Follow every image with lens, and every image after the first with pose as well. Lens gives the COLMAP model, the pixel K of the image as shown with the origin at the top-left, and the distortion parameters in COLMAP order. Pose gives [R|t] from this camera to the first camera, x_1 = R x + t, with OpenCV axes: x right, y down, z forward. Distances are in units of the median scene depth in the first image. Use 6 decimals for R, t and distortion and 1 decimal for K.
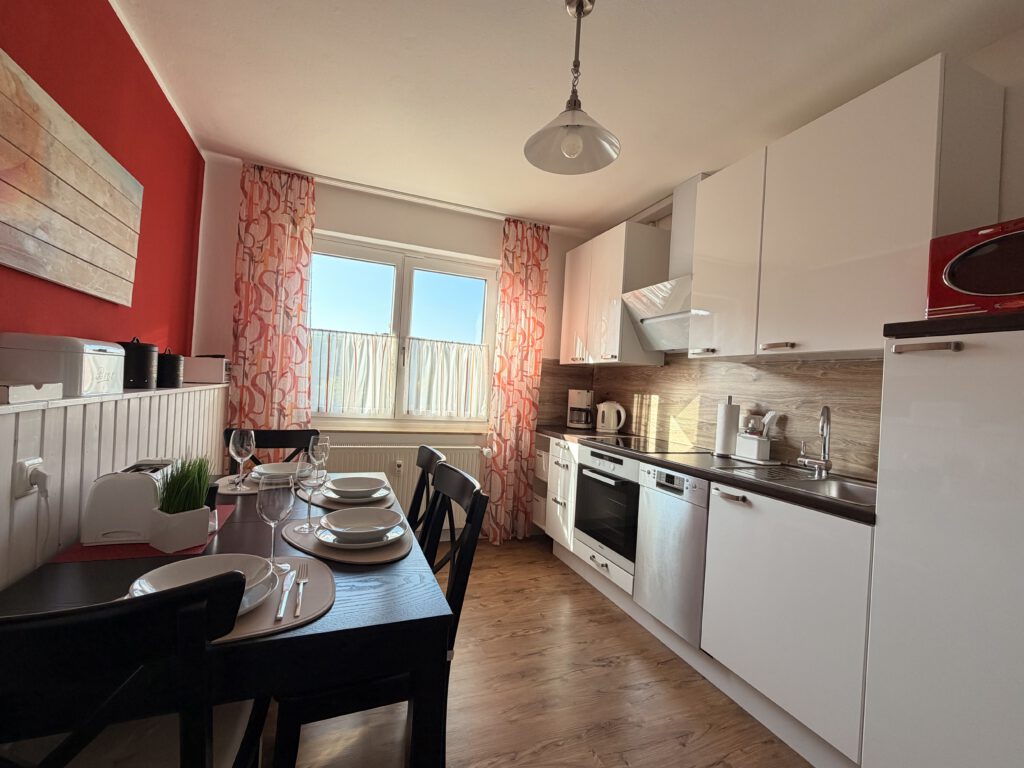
lens RADIAL K [[431.7, 0, 506.3], [0, 431.7, 389.8], [0, 0, 1]] dist [0.000328, 0.000101]
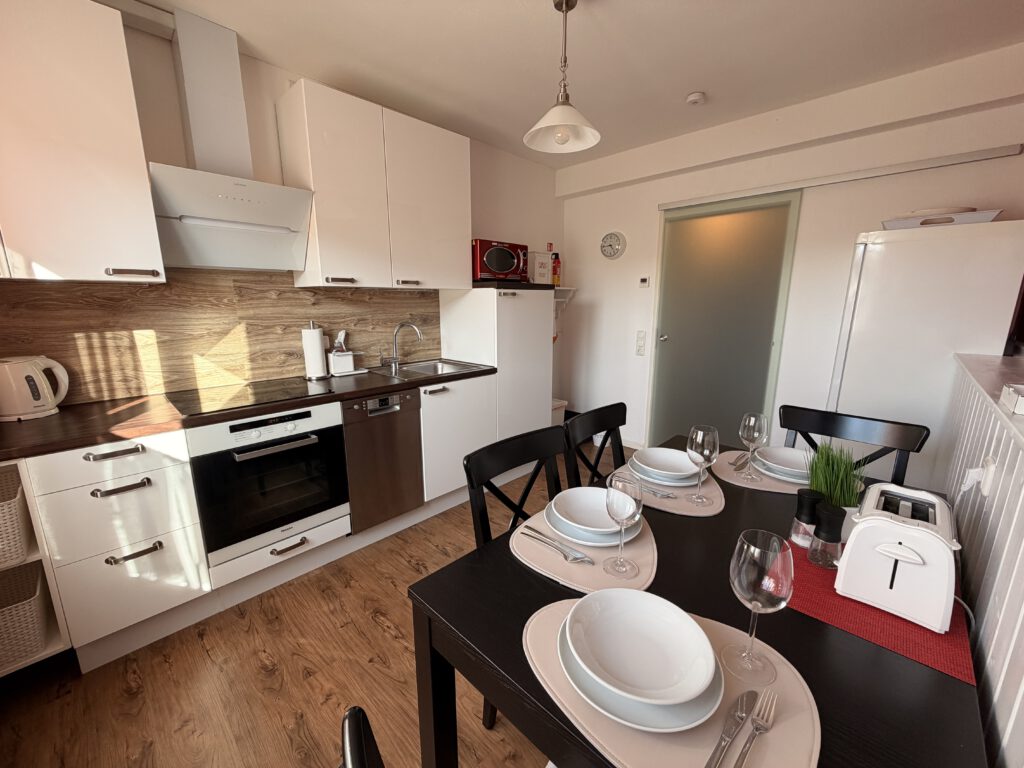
lens RADIAL K [[408.7, 0, 512.0], [0, 408.7, 384.0], [0, 0, 1]] dist [0.000095, 0.000166]
pose [[-0.414472, -0.241949, 0.877310, -0.433101], [-0.016989, 0.965901, 0.258355, -0.075209], [-0.909903, 0.092176, -0.404449, 0.717472]]
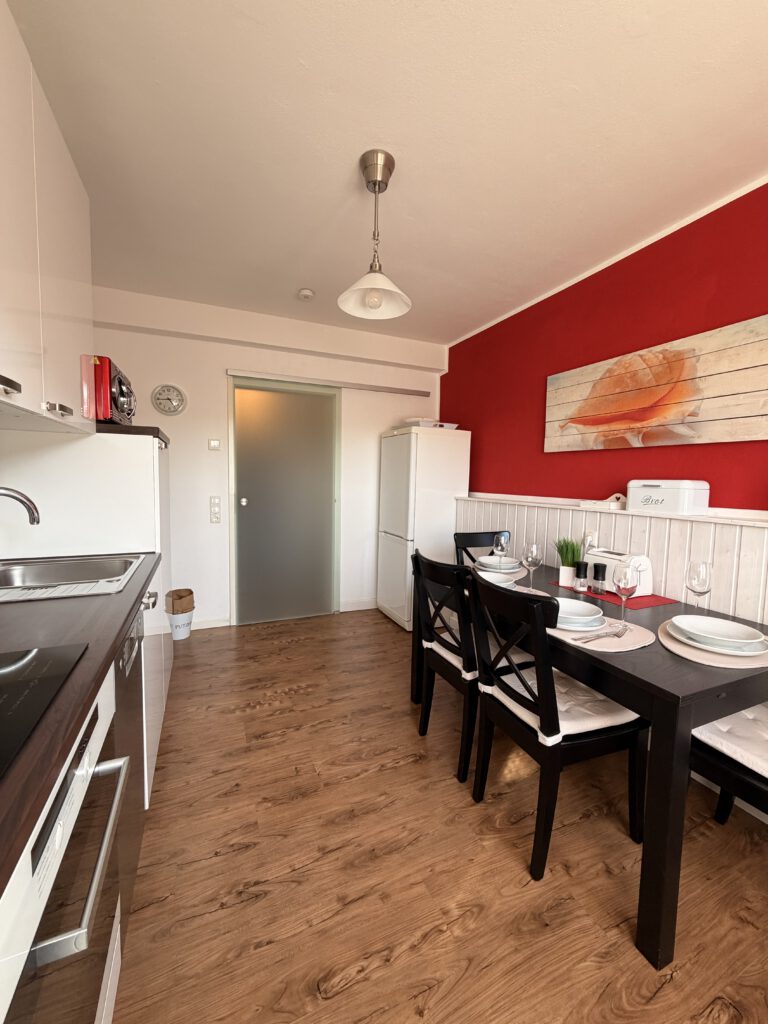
lens RADIAL K [[408.7, 0, 378.5], [0, 408.7, 508.0], [0, 0, 1]] dist [0.000095, 0.000166]
pose [[-0.996621, -0.073619, -0.036437, 0.058937], [-0.076399, 0.993706, 0.081924, -0.019837], [0.030177, 0.084431, -0.995972, 0.975299]]
